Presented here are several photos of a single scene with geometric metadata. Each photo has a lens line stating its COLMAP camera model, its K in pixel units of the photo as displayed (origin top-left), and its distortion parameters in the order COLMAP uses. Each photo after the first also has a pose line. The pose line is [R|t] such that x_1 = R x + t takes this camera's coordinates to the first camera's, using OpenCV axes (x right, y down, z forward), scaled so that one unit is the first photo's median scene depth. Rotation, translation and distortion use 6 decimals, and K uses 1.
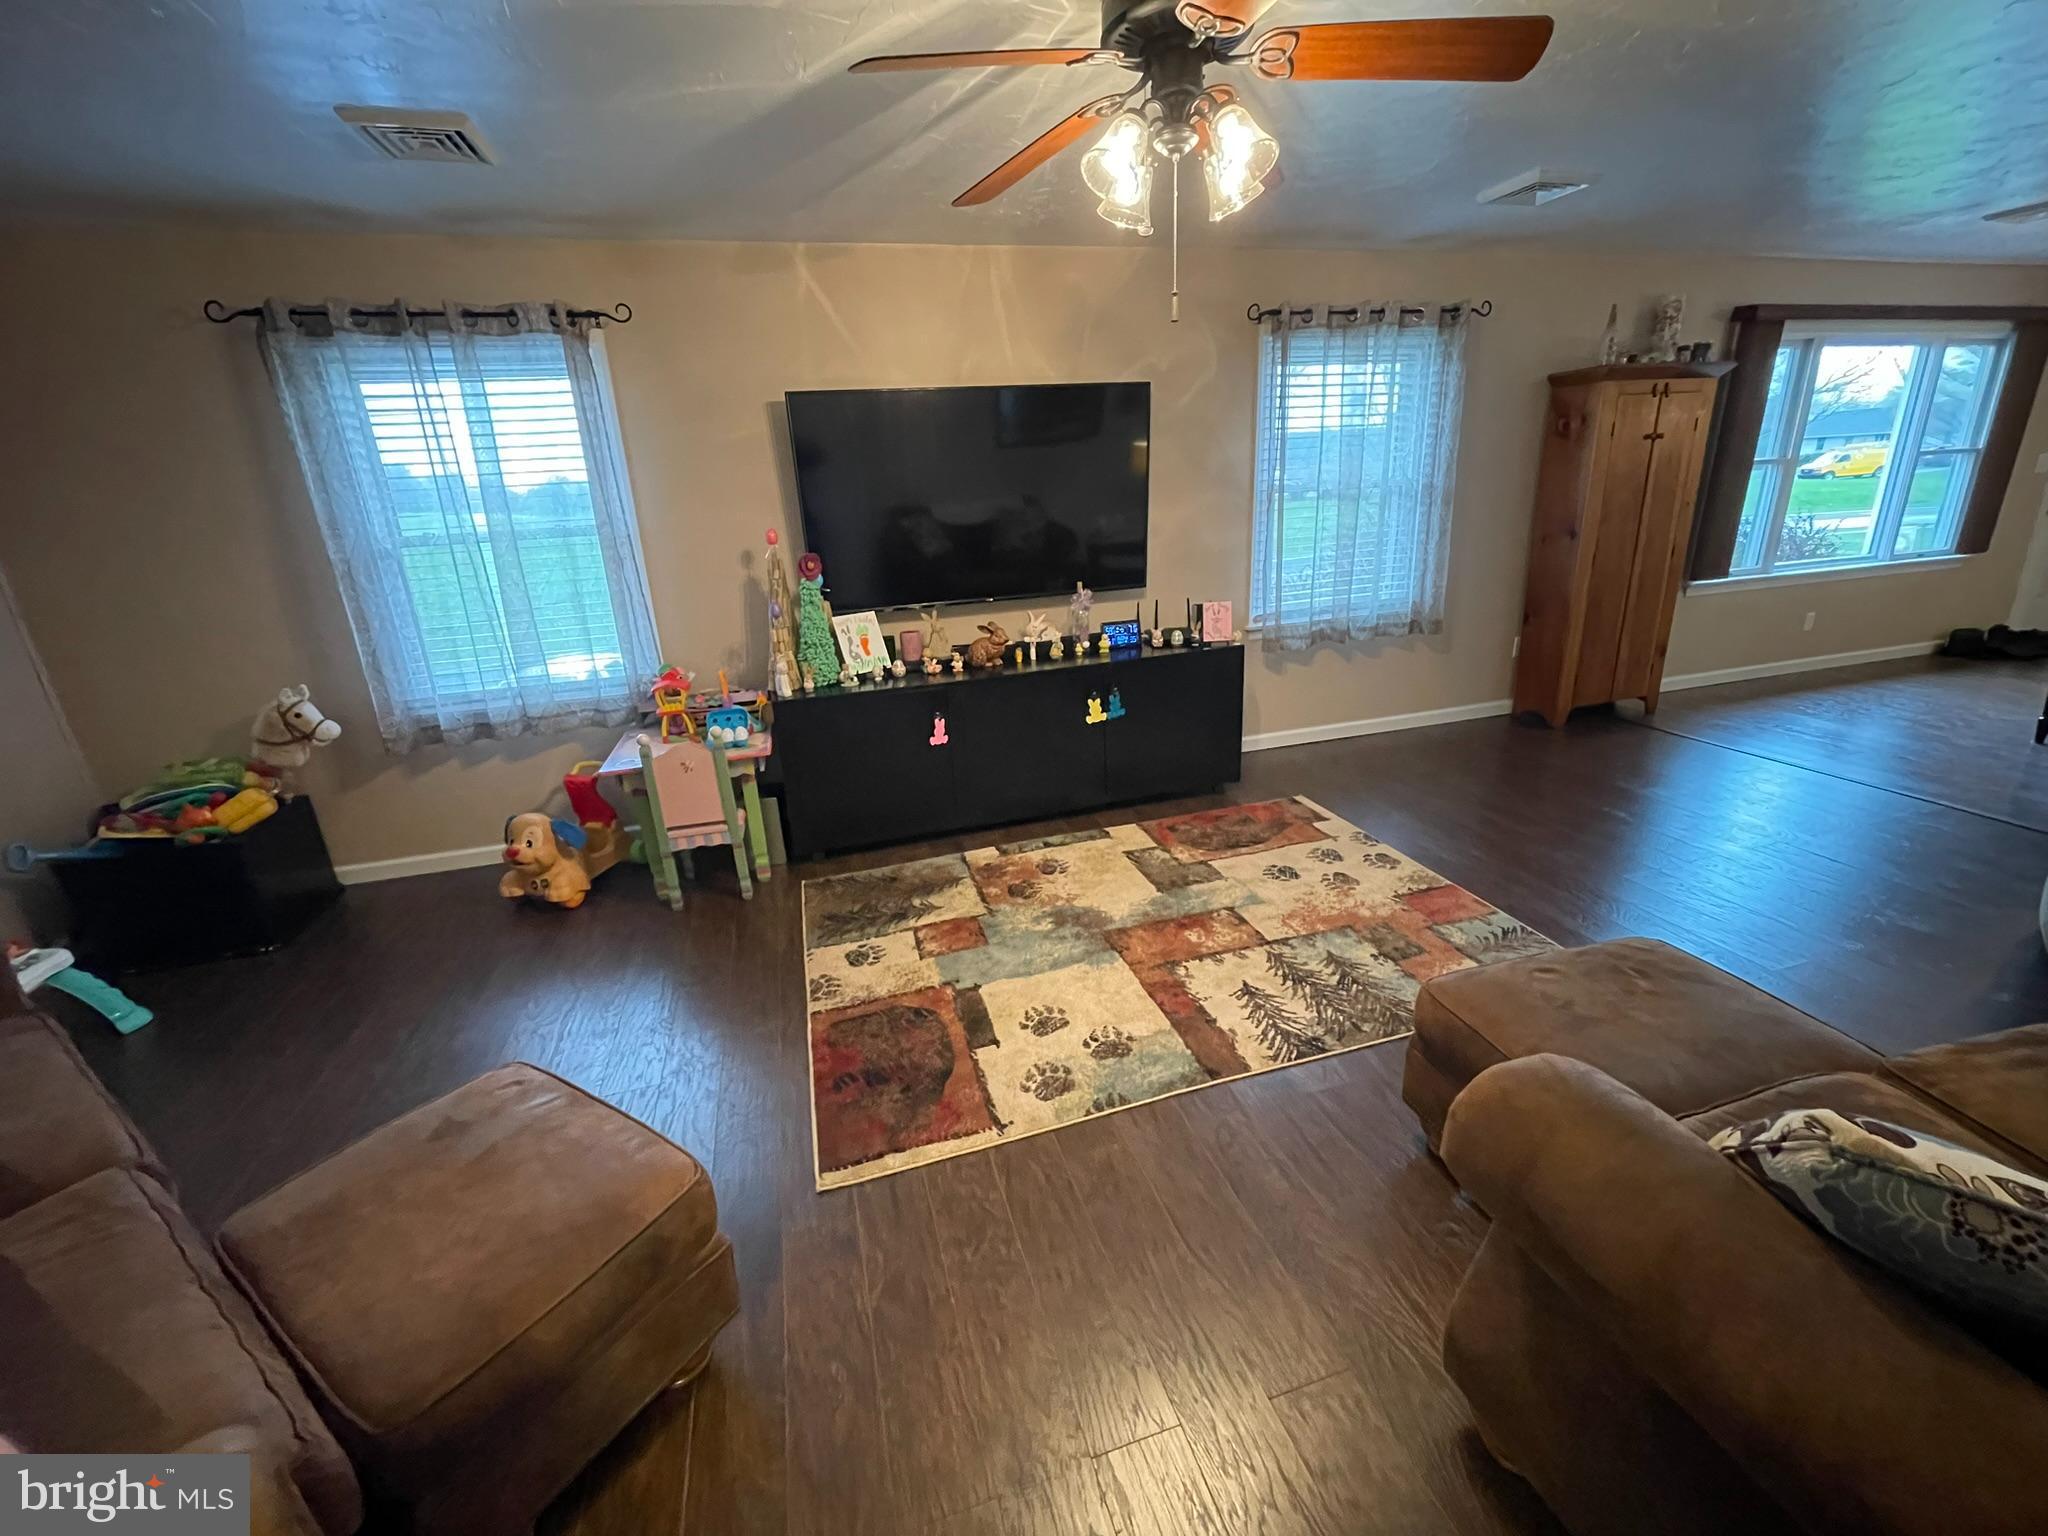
lens RADIAL K [[826.0, 0, 1032.3], [0, 826.0, 757.2], [0, 0, 1]] dist [-0.001219, -0.000227]
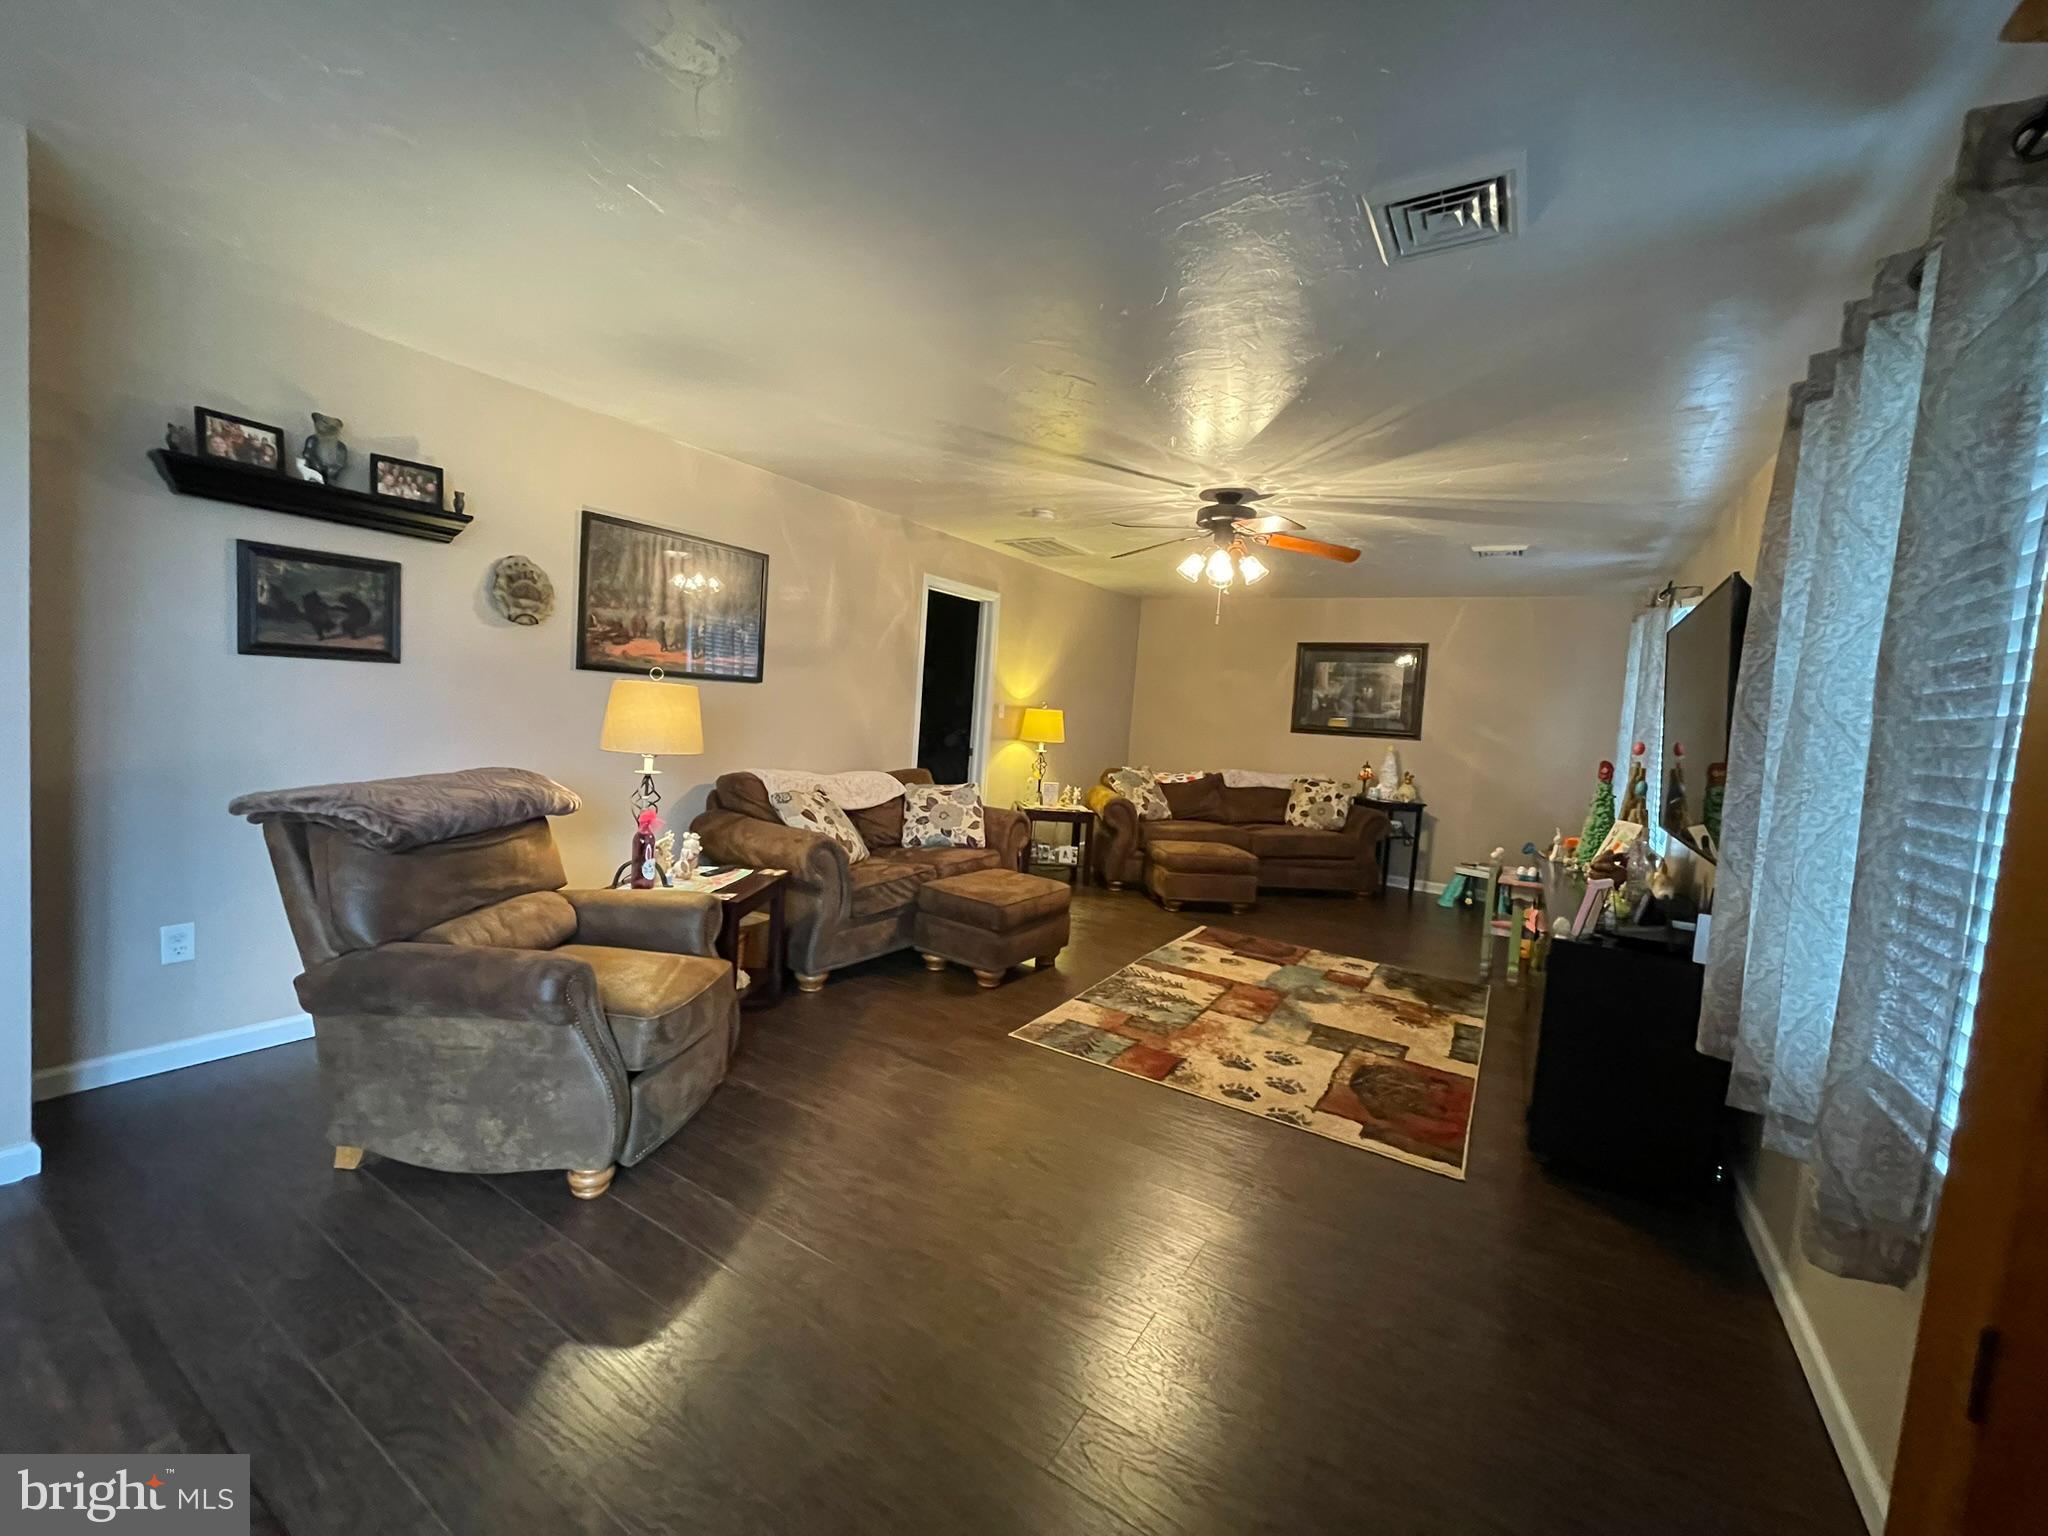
lens RADIAL K [[826.0, 0, 1023.3], [0, 826.0, 763.7], [0, 0, 1]] dist [-0.001219, -0.000227]
pose [[-0.741318, 0.043909, -0.669716, 1.334834], [-0.247186, 0.909853, 0.333267, -0.501849], [0.623977, 0.412601, -0.663636, 1.461244]]
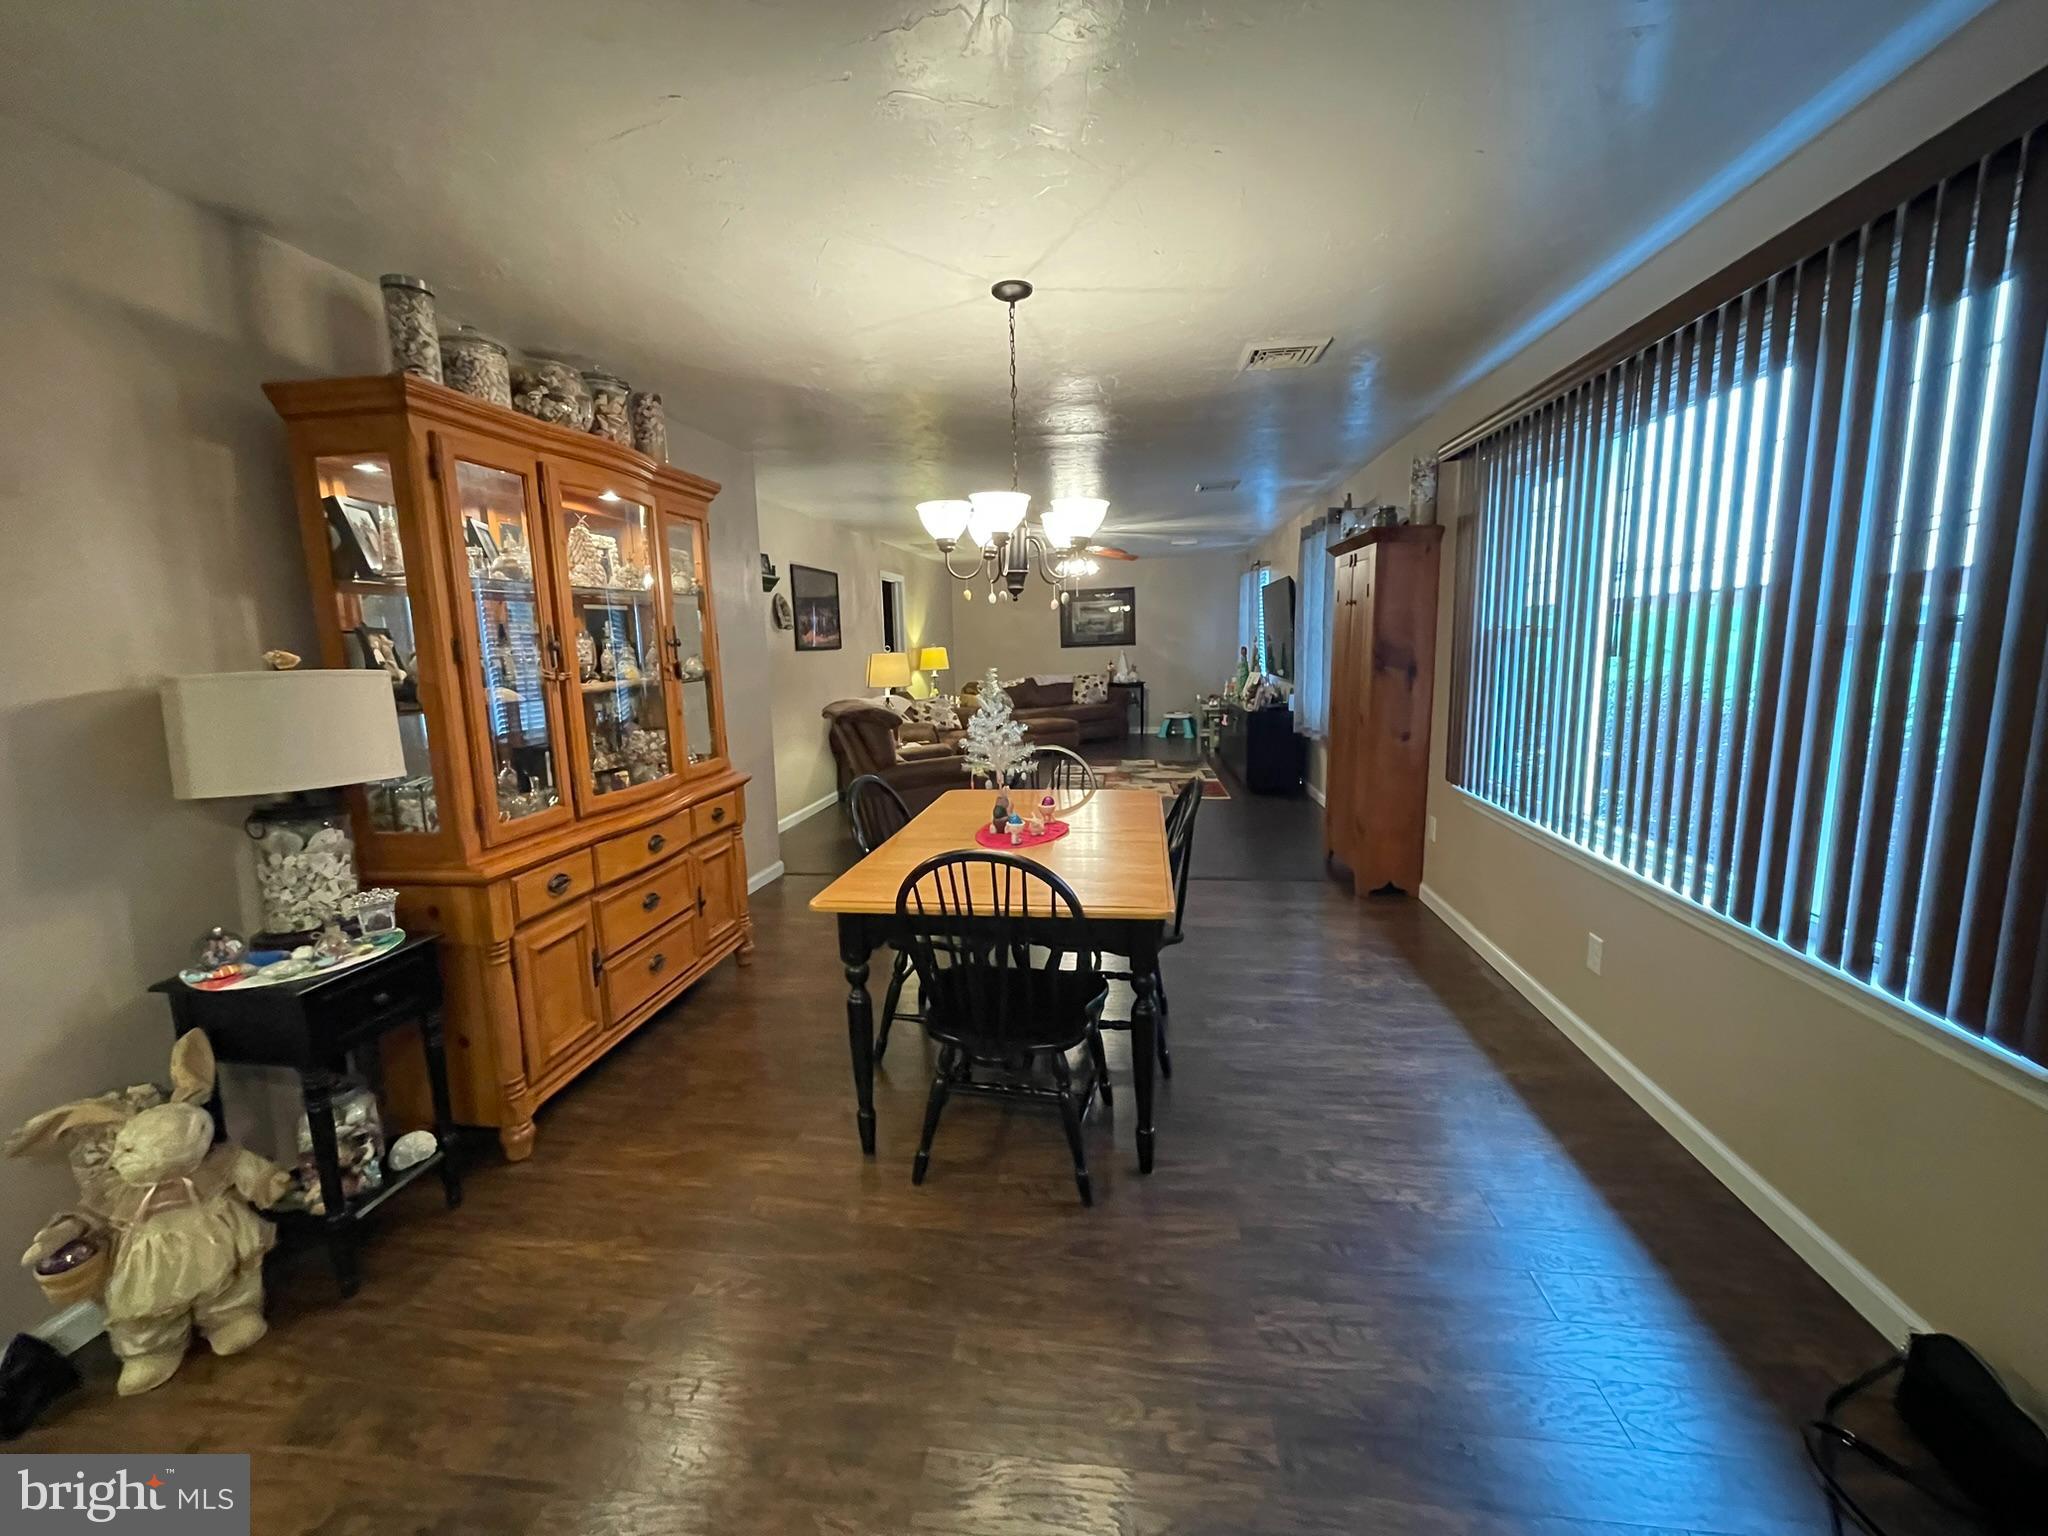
lens RADIAL K [[826.0, 0, 1021.7], [0, 826.0, 761.7], [0, 0, 1]] dist [-0.001219, -0.000227]
pose [[-0.391309, 0.192336, -0.899935, 2.658541], [-0.252435, 0.917970, 0.305955, -0.607826], [0.884960, 0.346898, -0.310657, 1.517044]]
